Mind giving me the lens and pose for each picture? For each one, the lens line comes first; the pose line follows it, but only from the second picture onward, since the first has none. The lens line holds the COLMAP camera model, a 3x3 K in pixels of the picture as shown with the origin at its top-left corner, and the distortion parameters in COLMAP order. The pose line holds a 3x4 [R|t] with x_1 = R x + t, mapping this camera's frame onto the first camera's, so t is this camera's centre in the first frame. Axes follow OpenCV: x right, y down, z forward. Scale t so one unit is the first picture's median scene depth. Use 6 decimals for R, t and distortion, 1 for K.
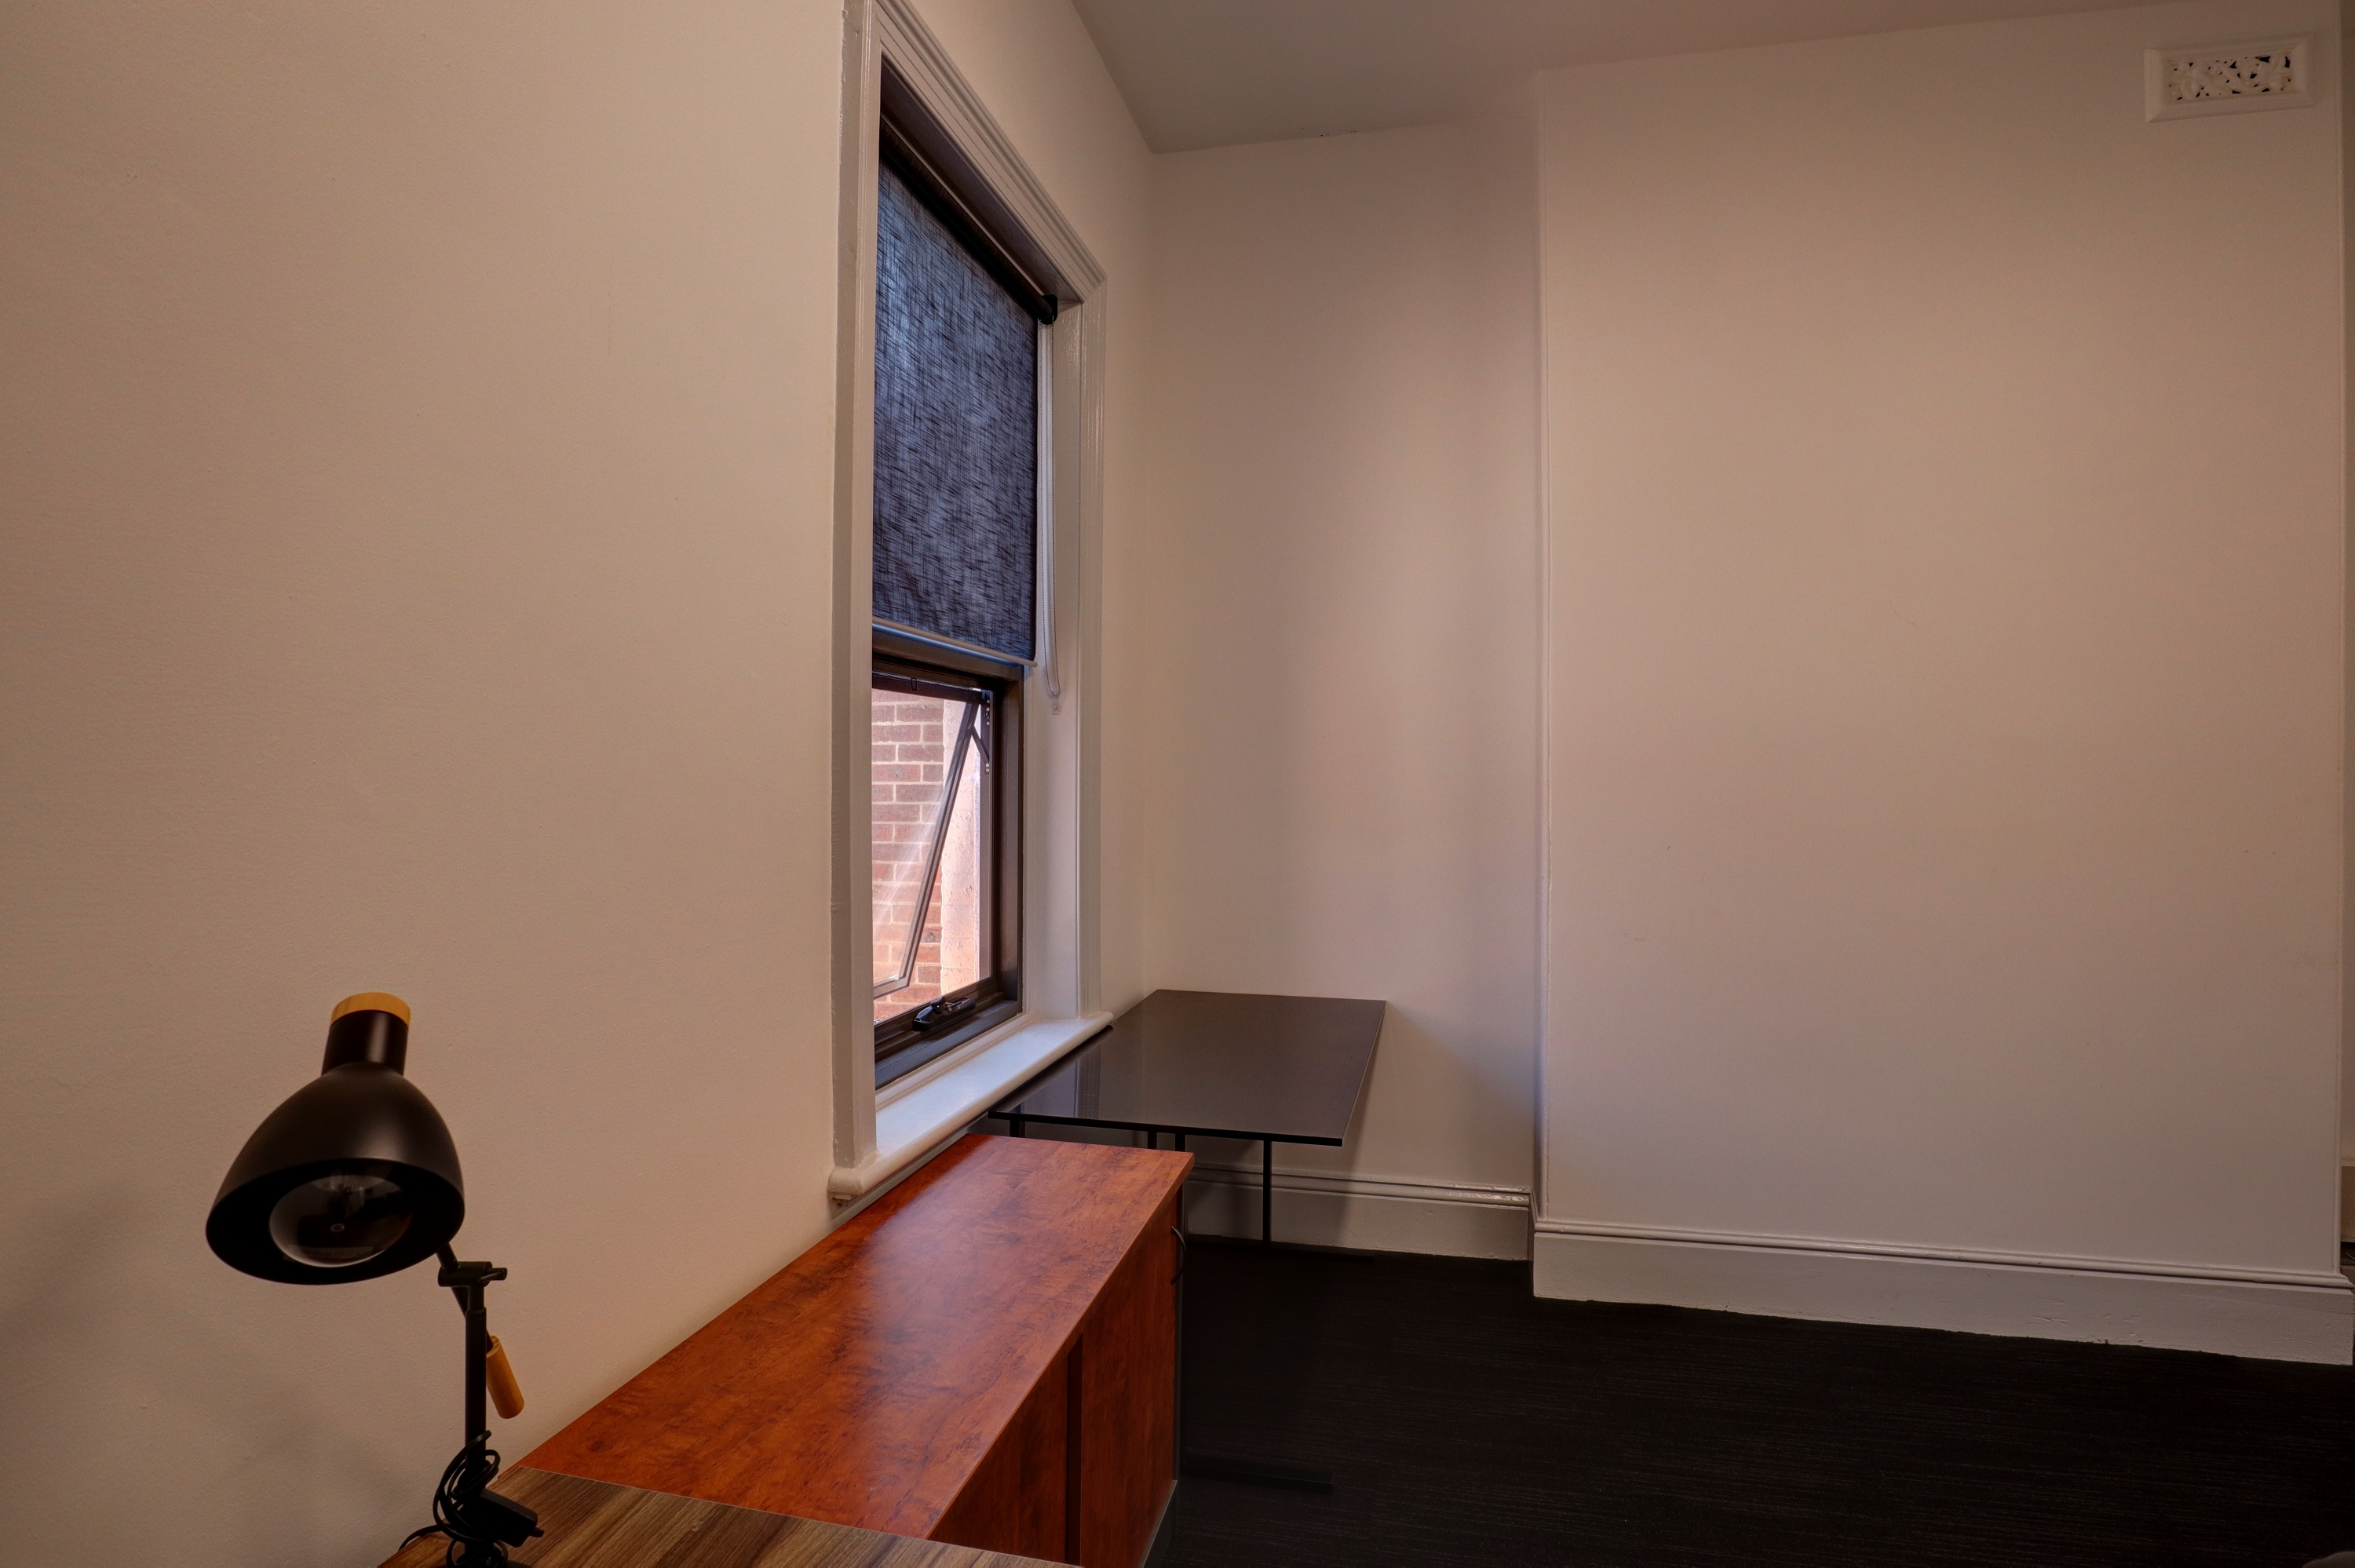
lens RADIAL K [[1231.3, 0, 1195.1], [0, 1231.3, 775.6], [0, 0, 1]] dist [-0.043214, 0.009188]
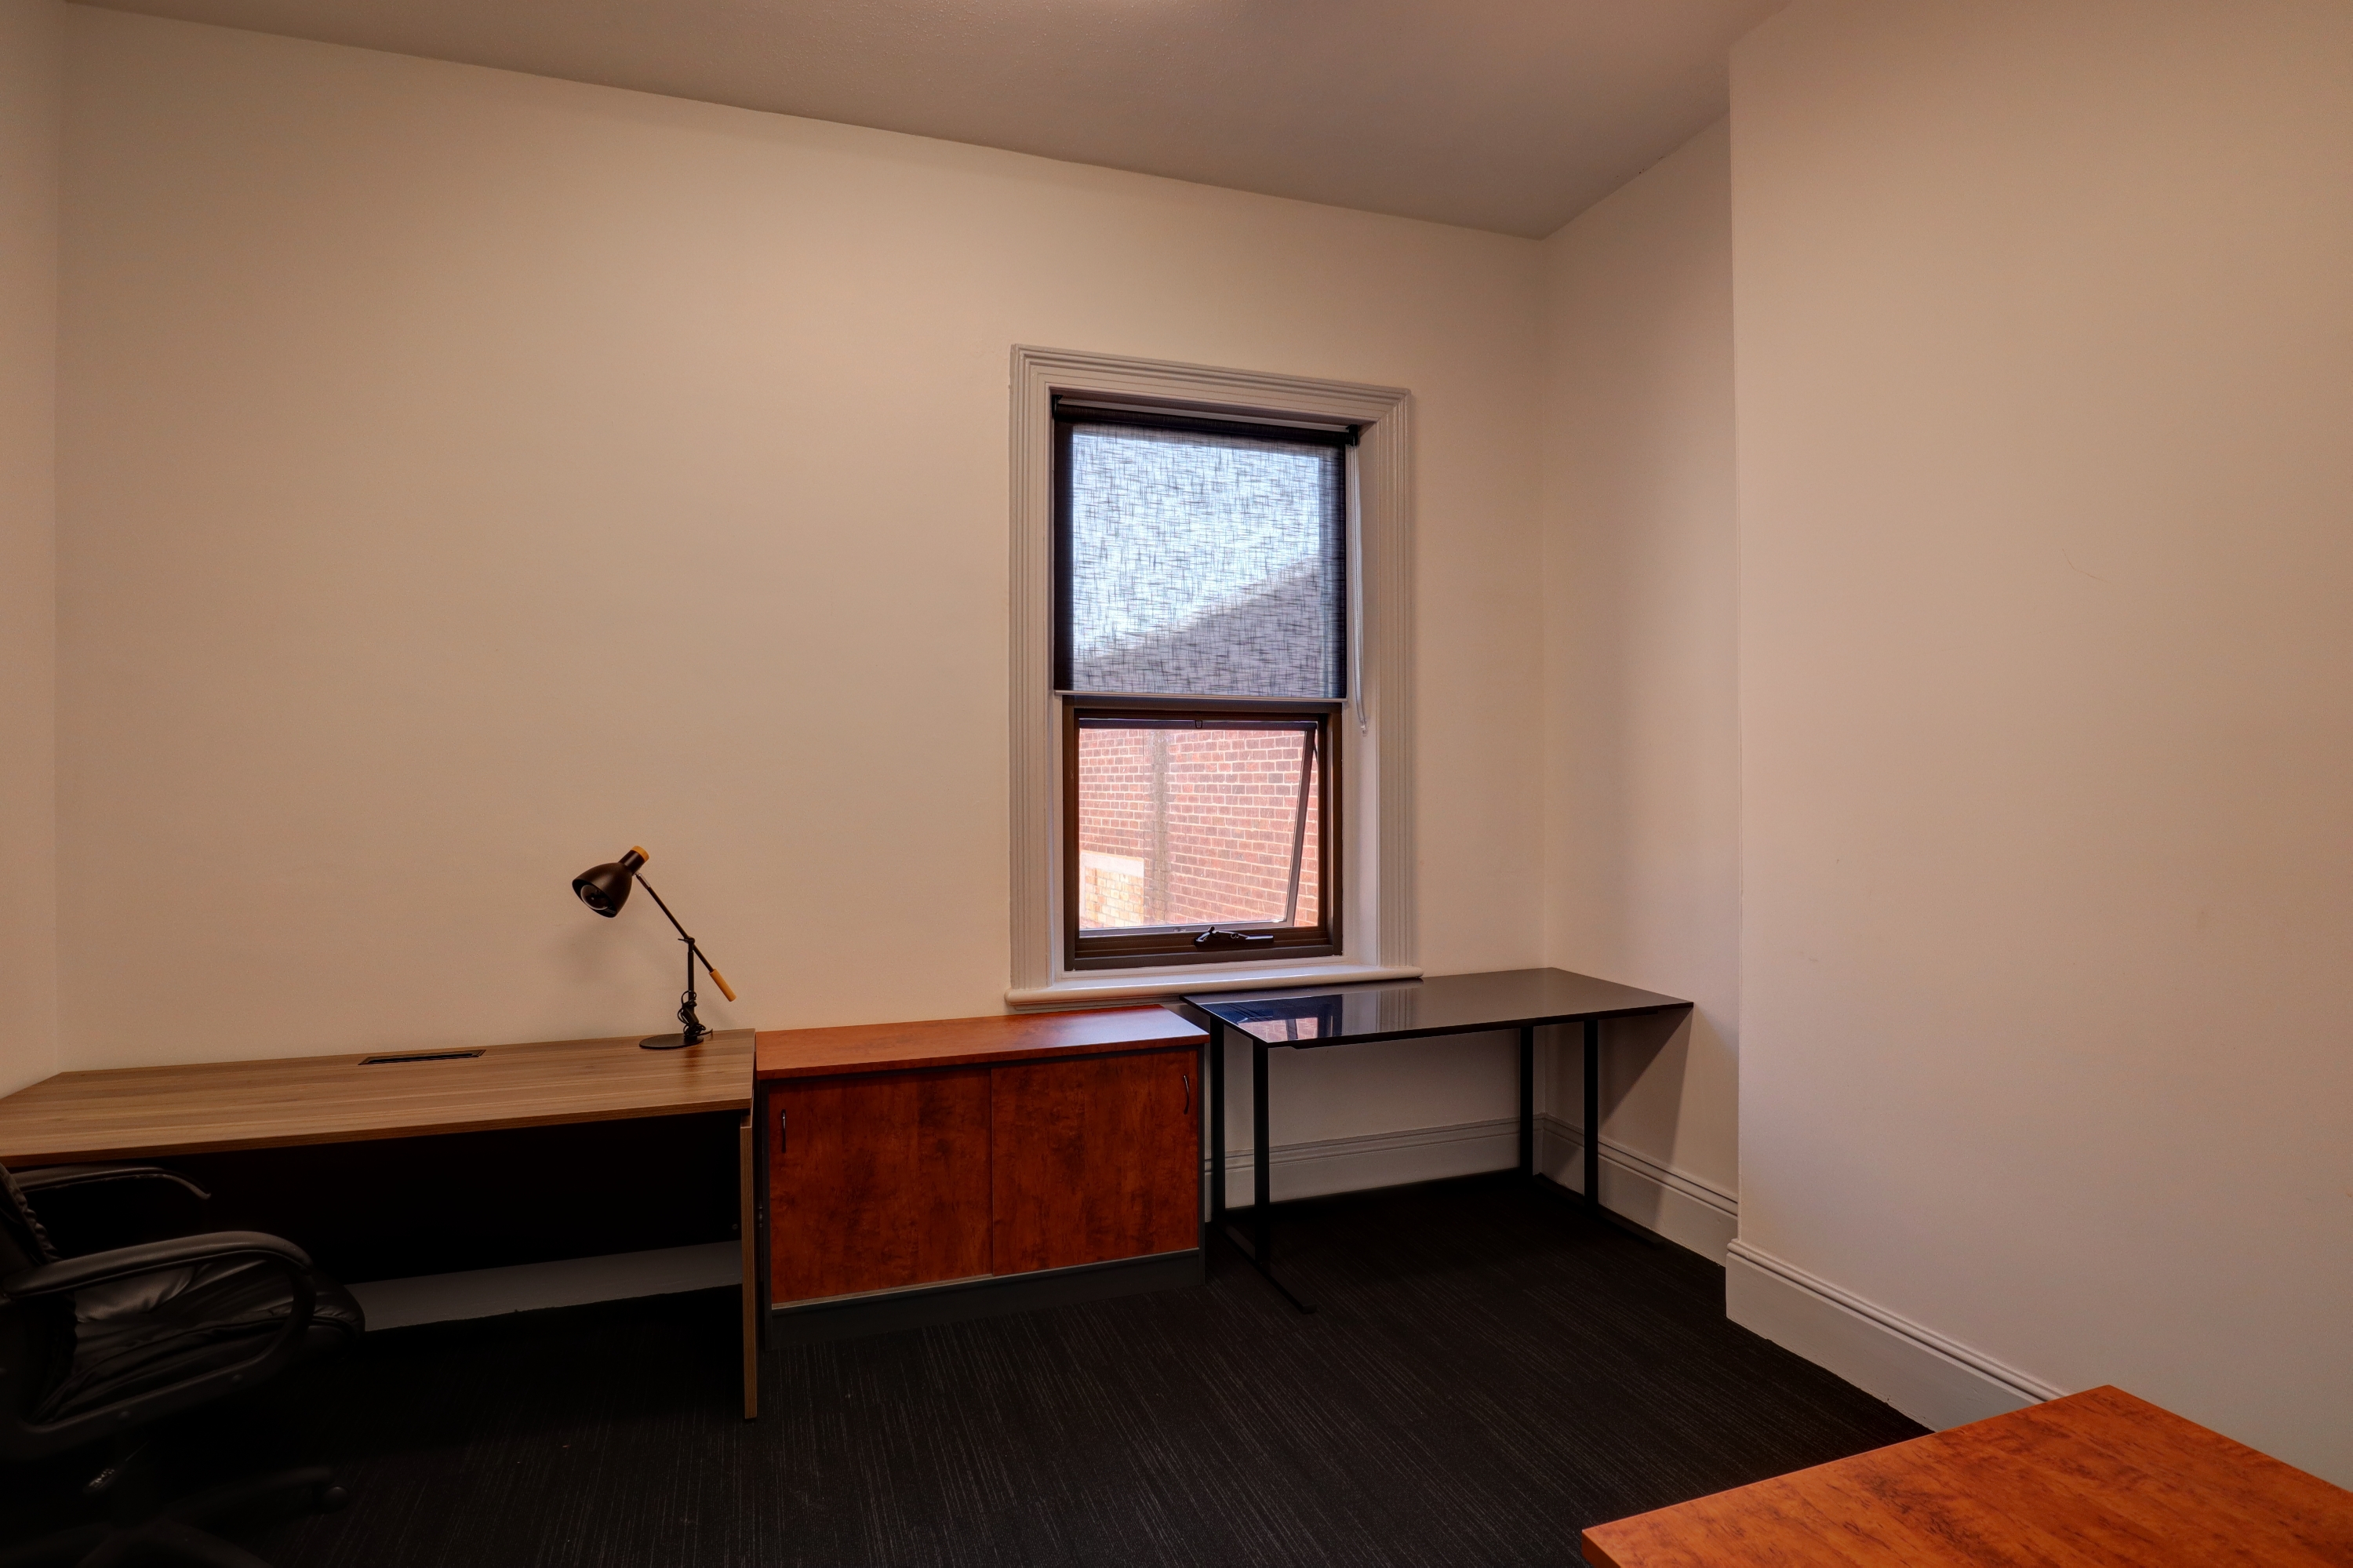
lens RADIAL K [[1230.4, 0, 1194.1], [0, 1230.4, 775.7], [0, 0, 1]] dist [-0.043214, 0.009188]
pose [[0.533986, -0.003890, -0.845484, 0.990576], [0.003370, 0.999991, -0.002473, -0.004786], [0.845486, -0.001528, 0.533995, 0.141146]]
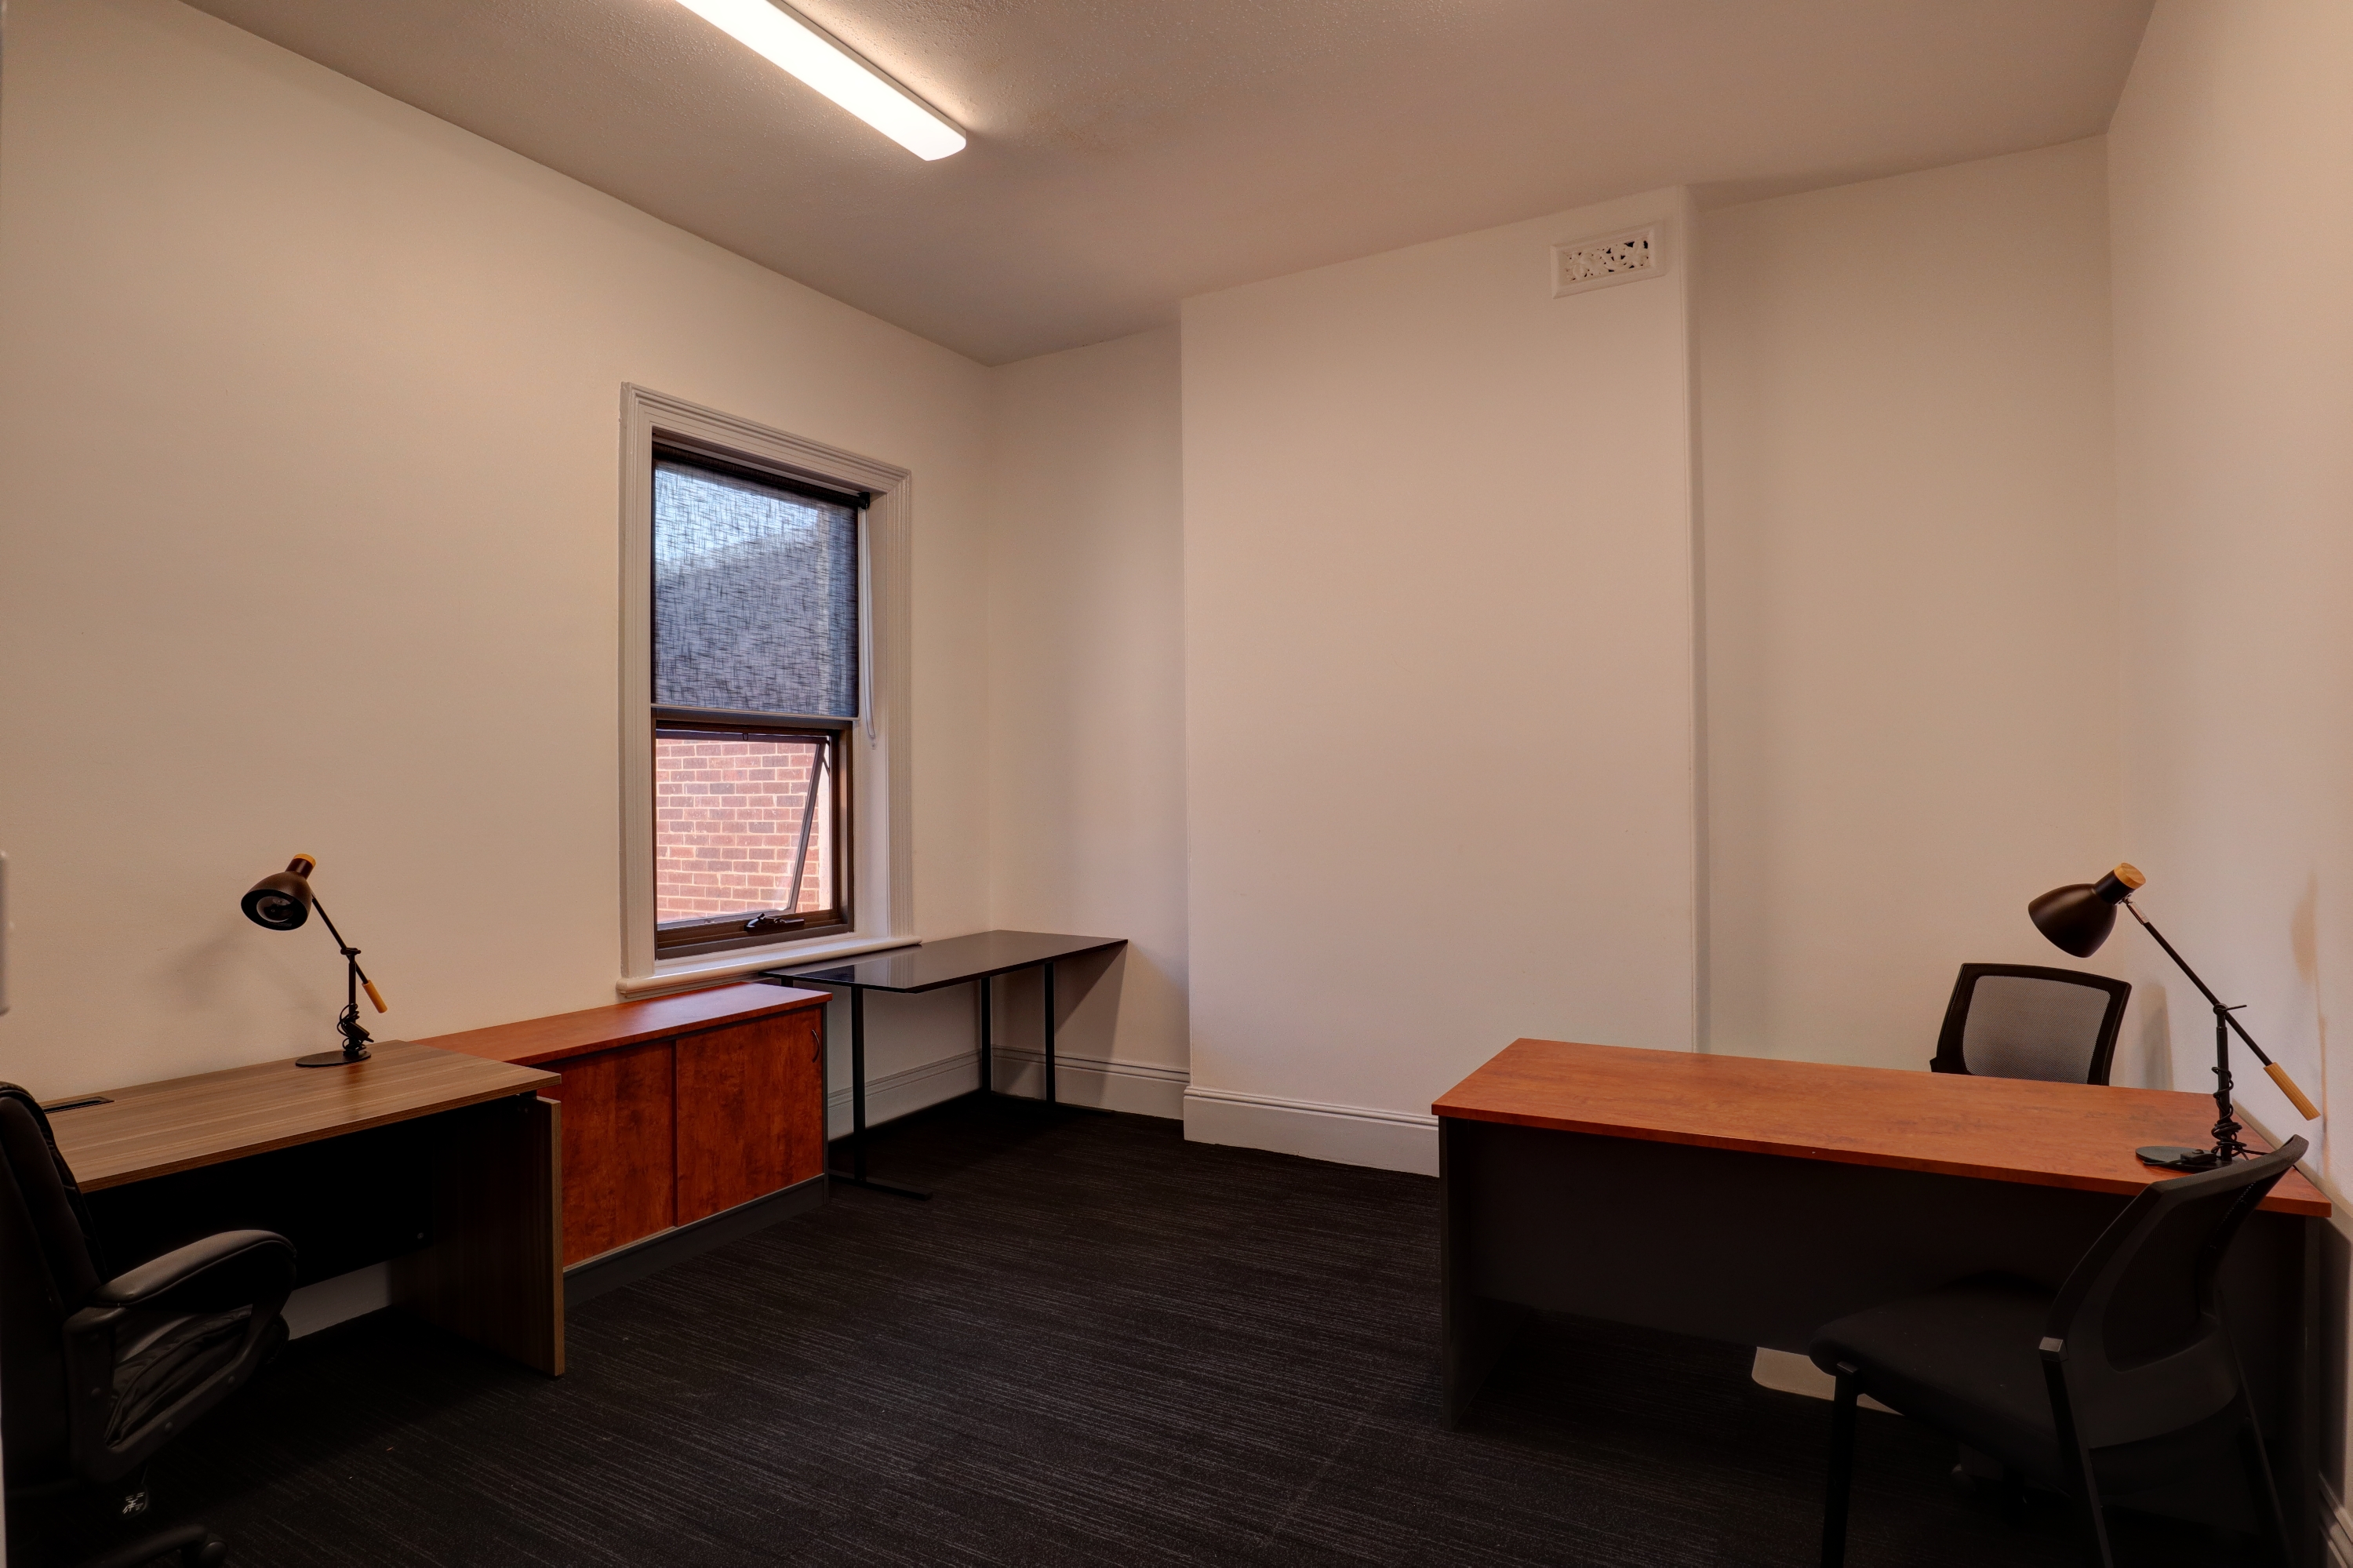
lens RADIAL K [[1230.4, 0, 1194.1], [0, 1230.4, 775.7], [0, 0, 1]] dist [-0.043214, 0.009188]
pose [[0.958207, -0.015730, -0.285644, 0.813900], [0.013216, 0.999855, -0.010729, 0.008550], [0.285771, 0.006506, 0.958276, -0.464855]]
